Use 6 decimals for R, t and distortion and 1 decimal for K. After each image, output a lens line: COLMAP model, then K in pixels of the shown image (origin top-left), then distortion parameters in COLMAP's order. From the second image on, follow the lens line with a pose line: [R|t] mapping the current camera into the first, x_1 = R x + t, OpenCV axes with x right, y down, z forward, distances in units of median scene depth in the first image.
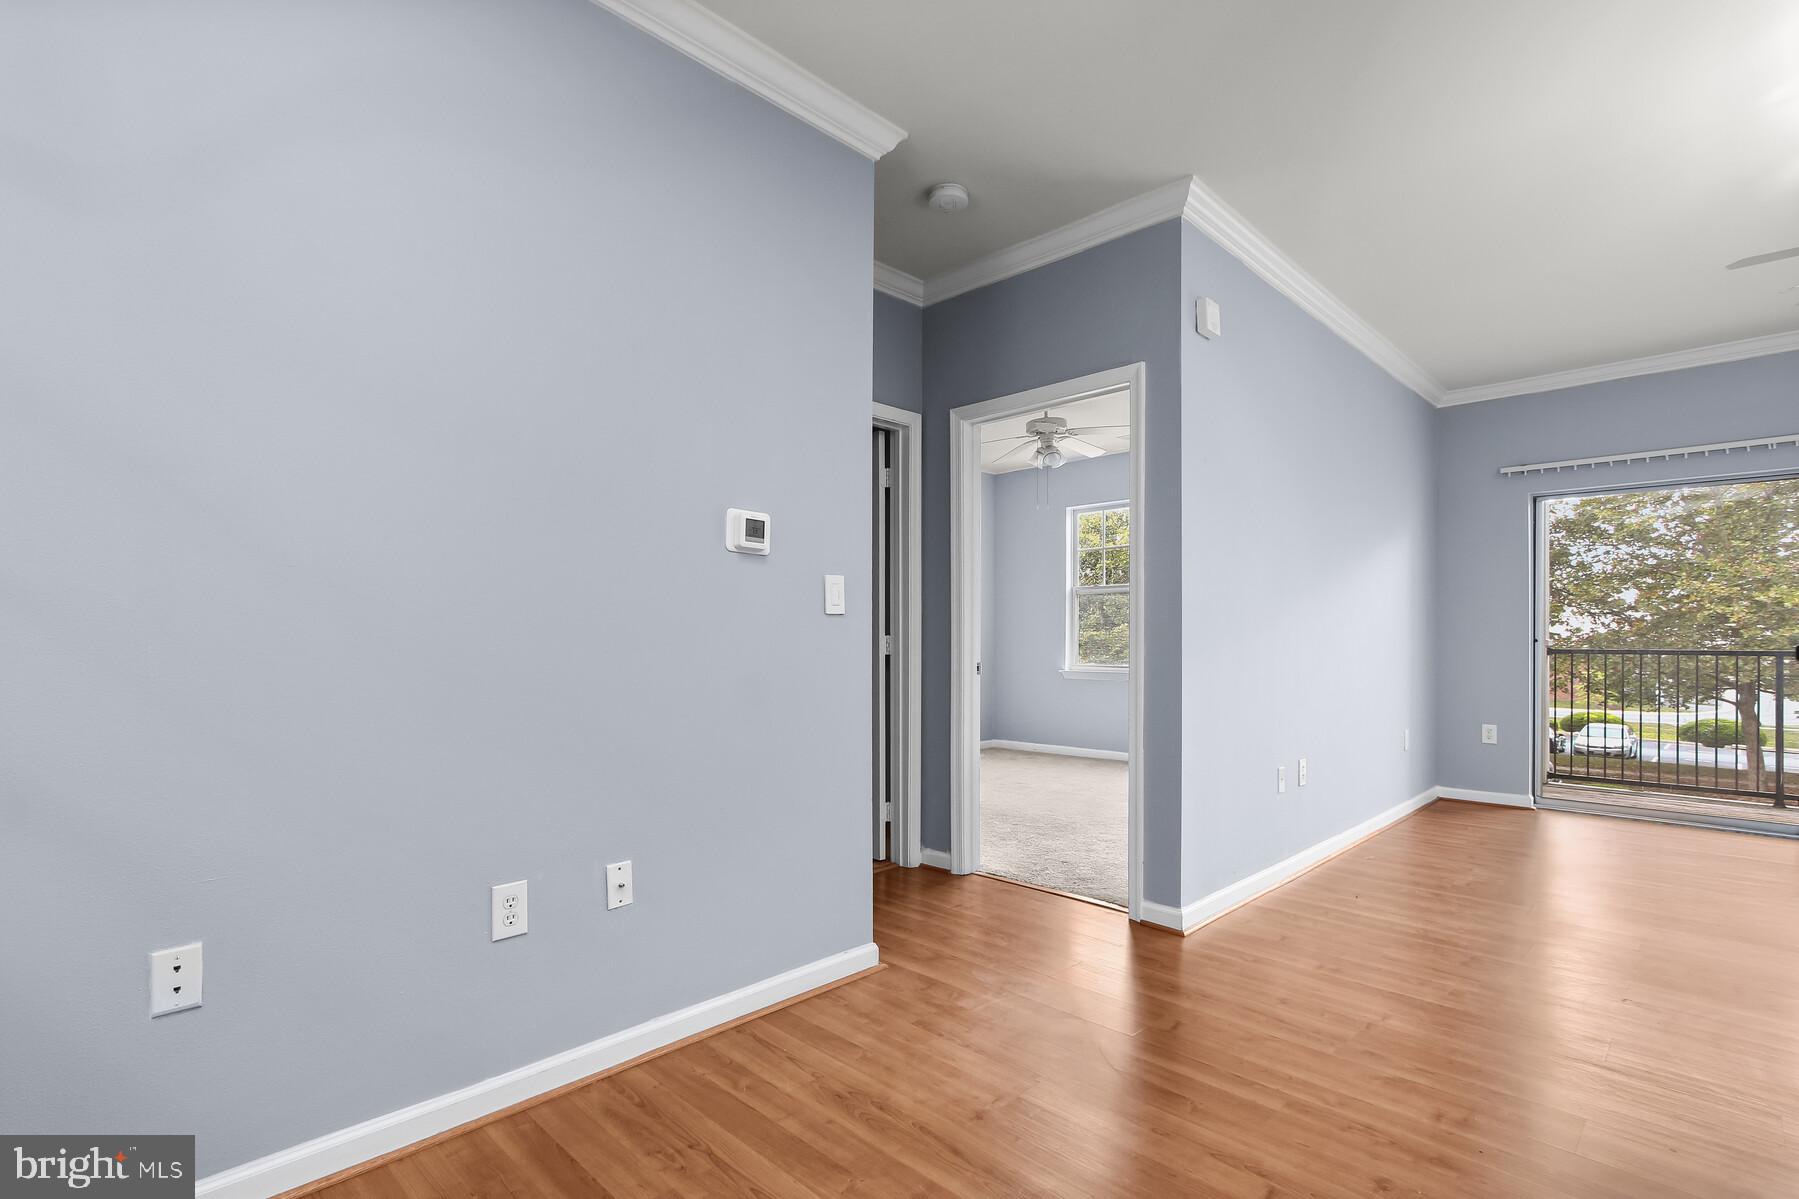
lens RADIAL K [[848.1, 0, 885.0], [0, 848.1, 633.5], [0, 0, 1]] dist [0.002821, 0.000939]
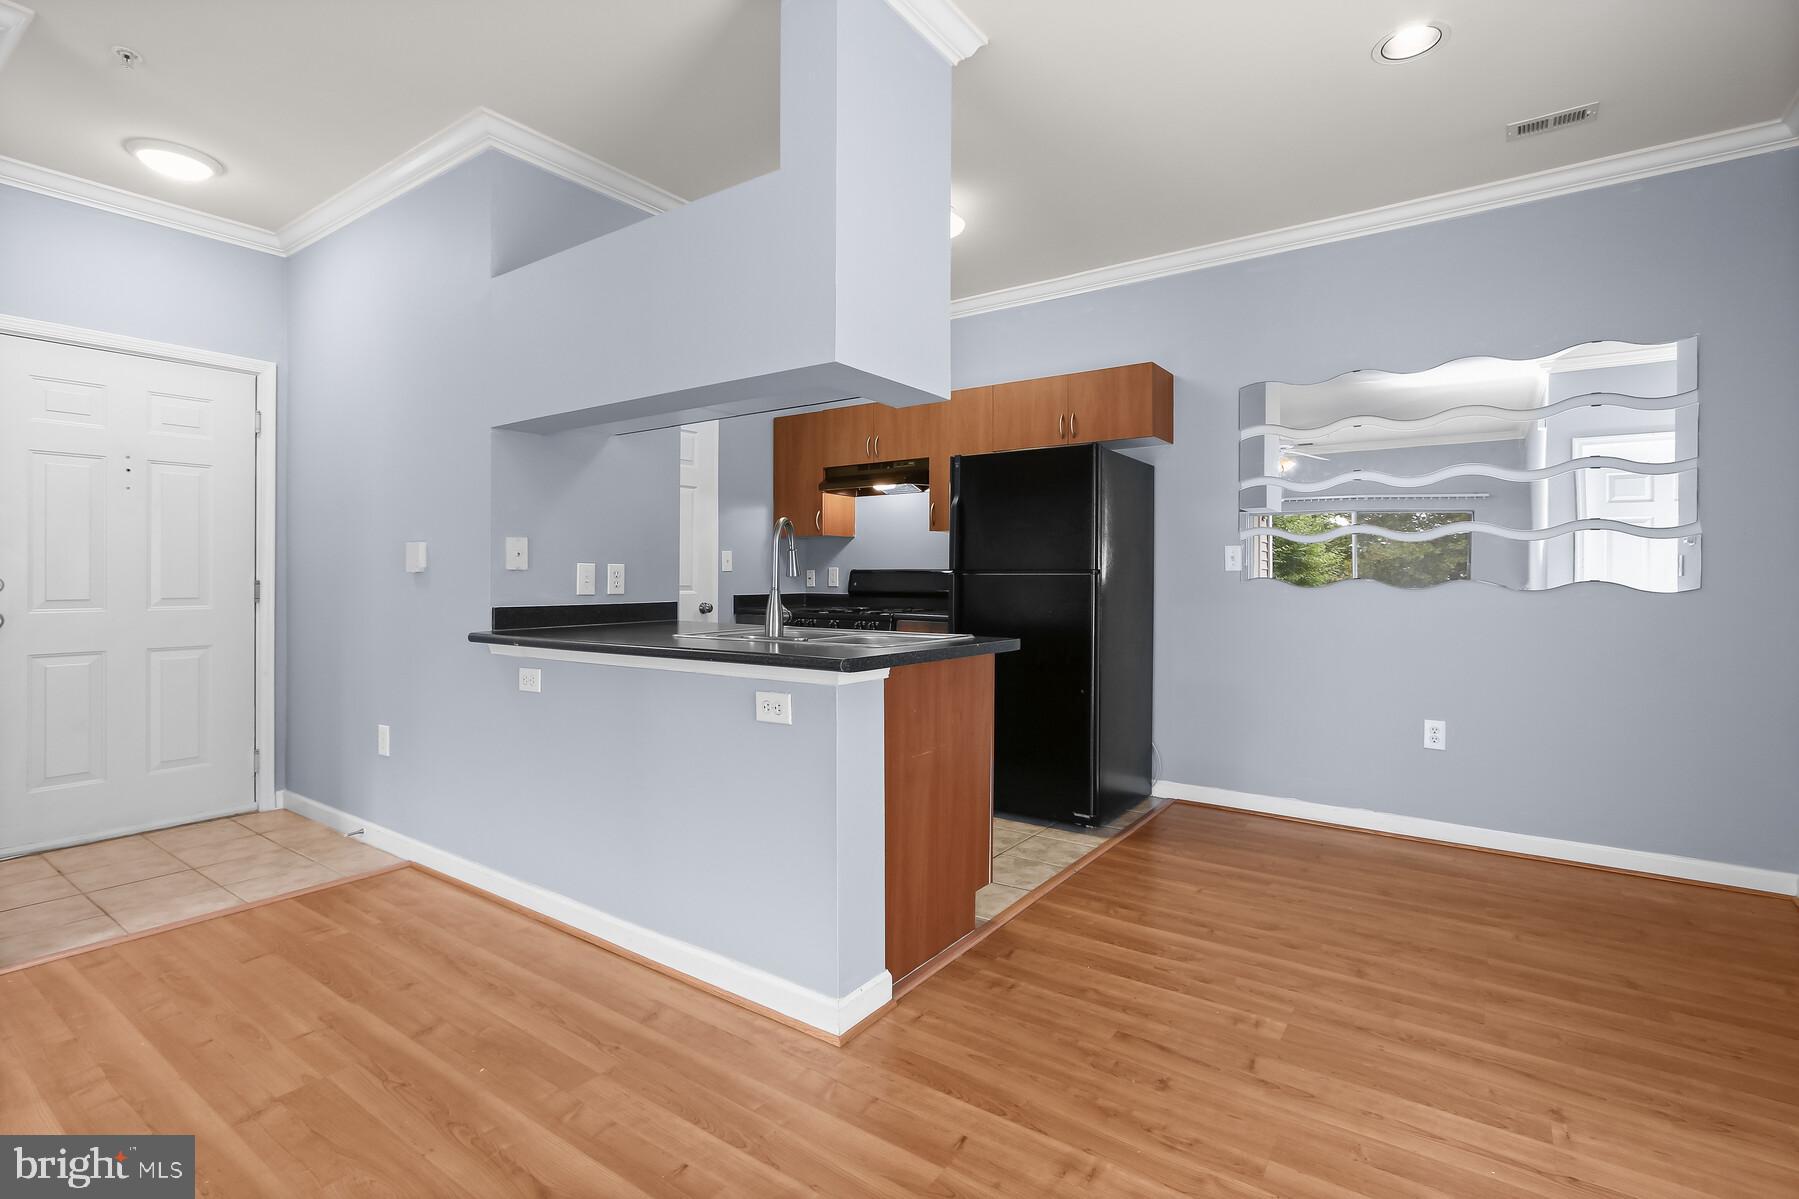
lens RADIAL K [[838.4, 0, 893.3], [0, 838.4, 581.5], [0, 0, 1]] dist [-0.000949, 0.000322]
pose [[-0.986070, -0.005672, -0.166231, 0.352733], [-0.005545, 0.999984, -0.001228, -0.004429], [0.166236, -0.000289, -0.986086, 0.638000]]
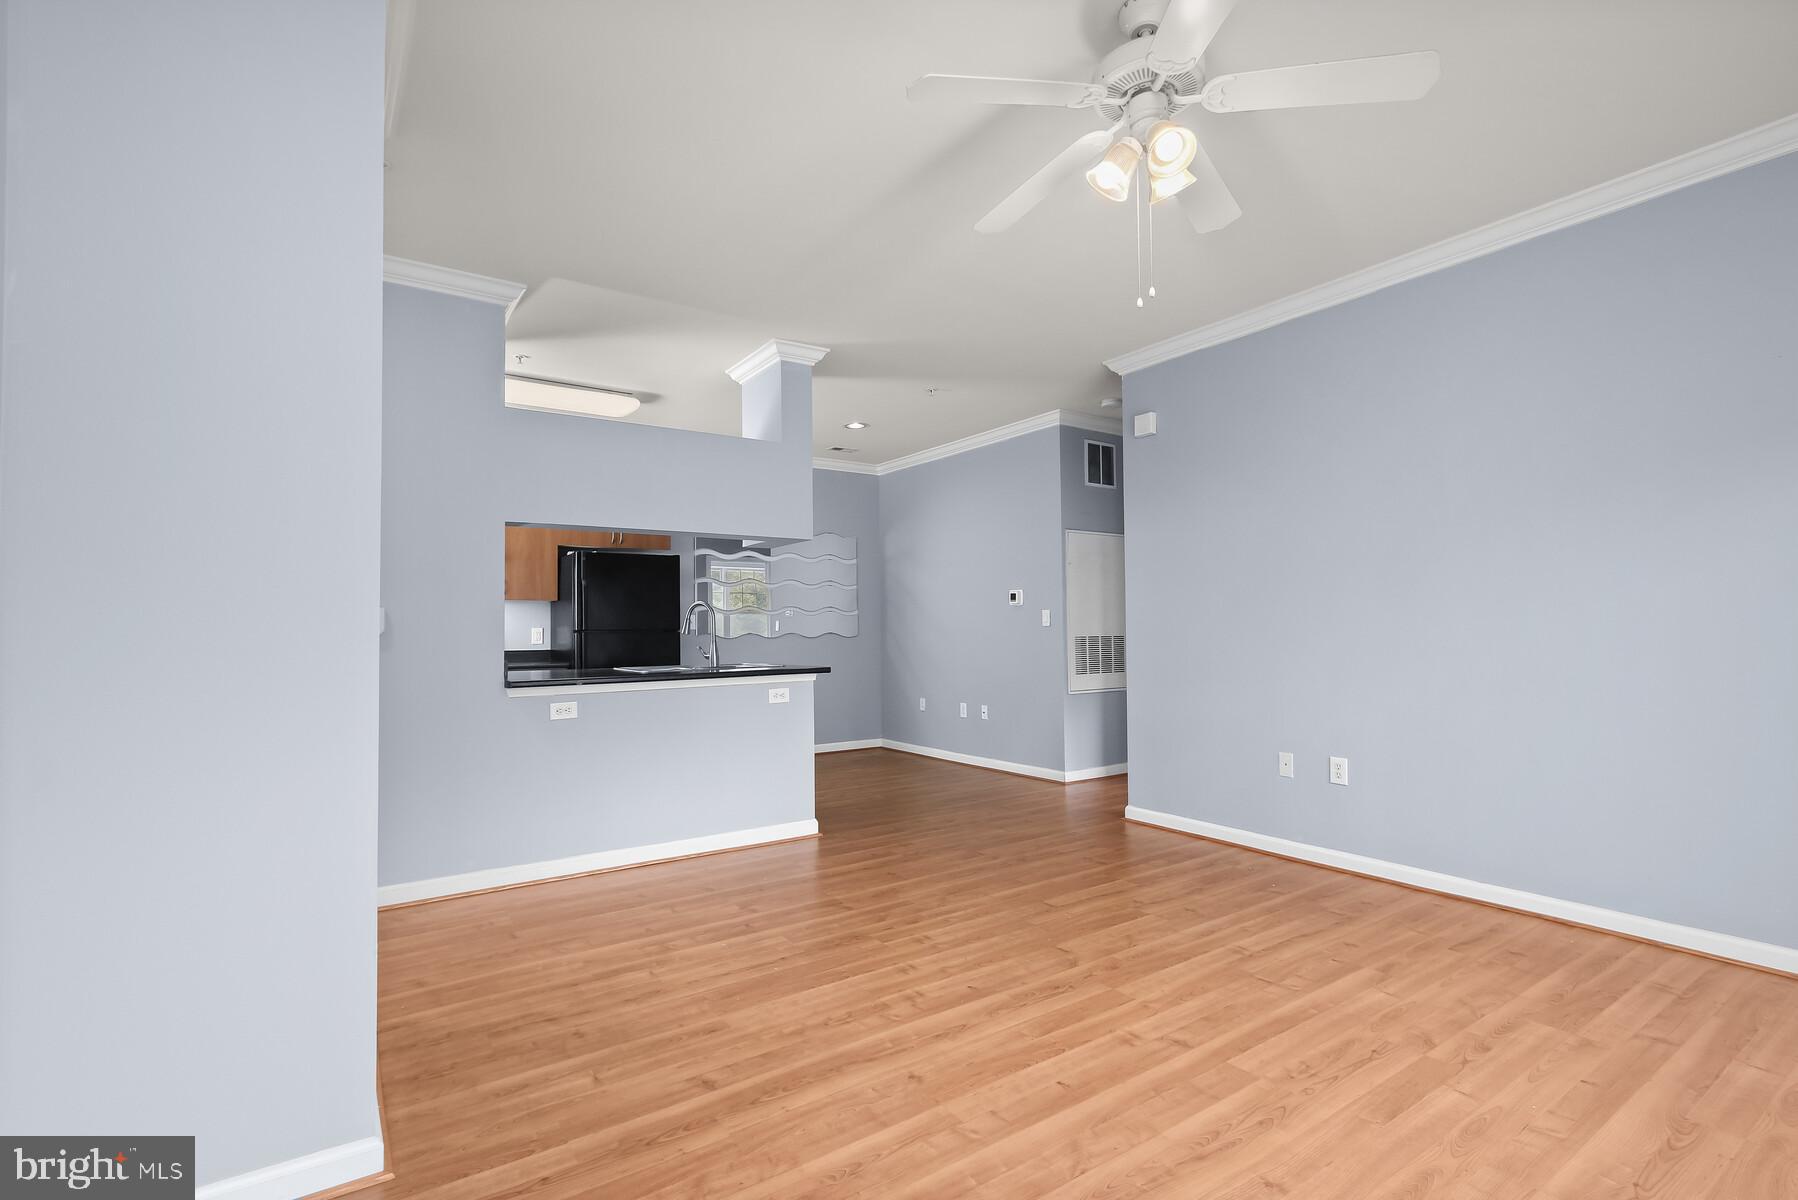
lens RADIAL K [[831.8, 0, 890.1], [0, 831.8, 619.8], [0, 0, 1]] dist [0.002849, 0.000844]
pose [[-0.191261, -0.013684, -0.981444, 1.152040], [0.017413, 0.999698, -0.017332, -0.004133], [0.981385, -0.020405, -0.190965, 0.502822]]
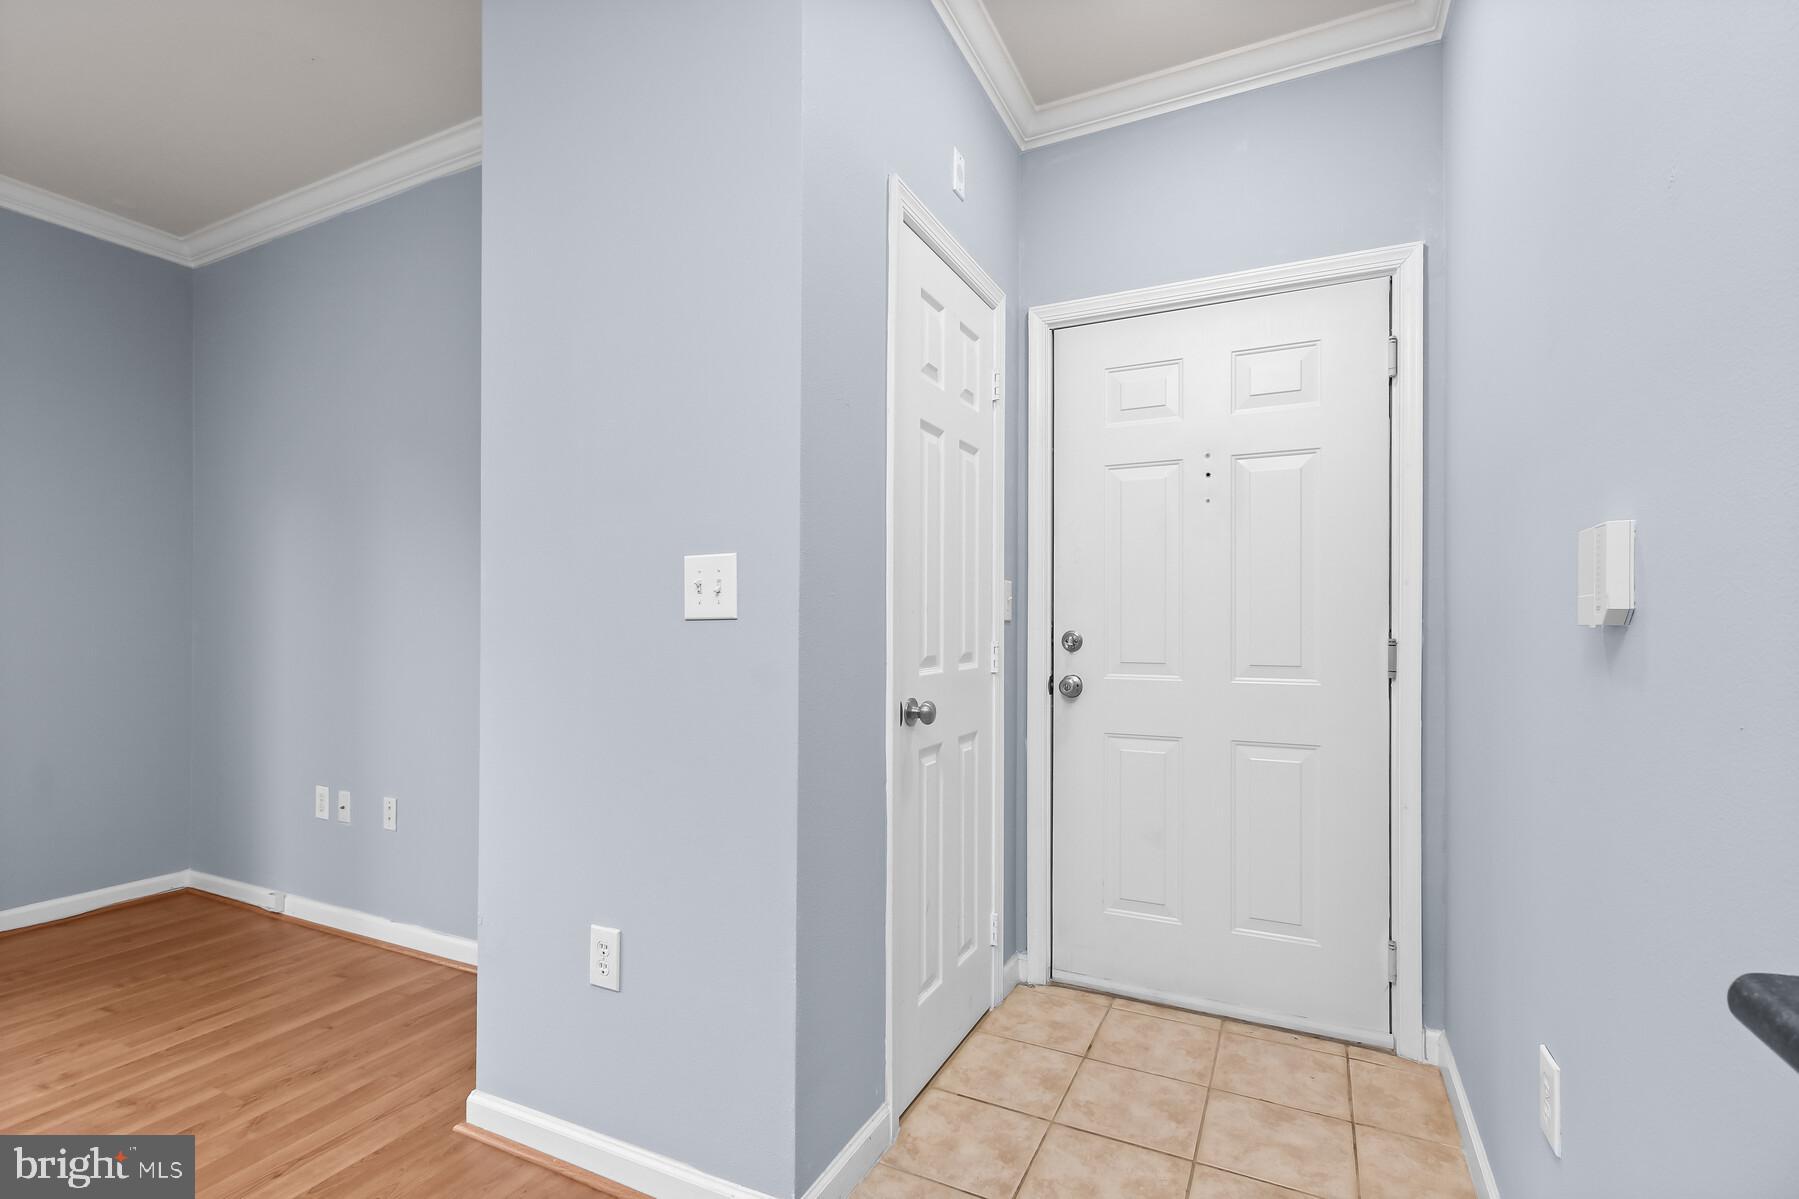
lens RADIAL K [[824.5, 0, 896.8], [0, 824.5, 613.1], [0, 0, 1]] dist [0.002899, 0.000934]
pose [[-0.318598, 0.003701, 0.947883, 0.473279], [-0.009405, 0.999931, -0.007065, -0.010641], [-0.947843, -0.011166, -0.318541, 0.180317]]
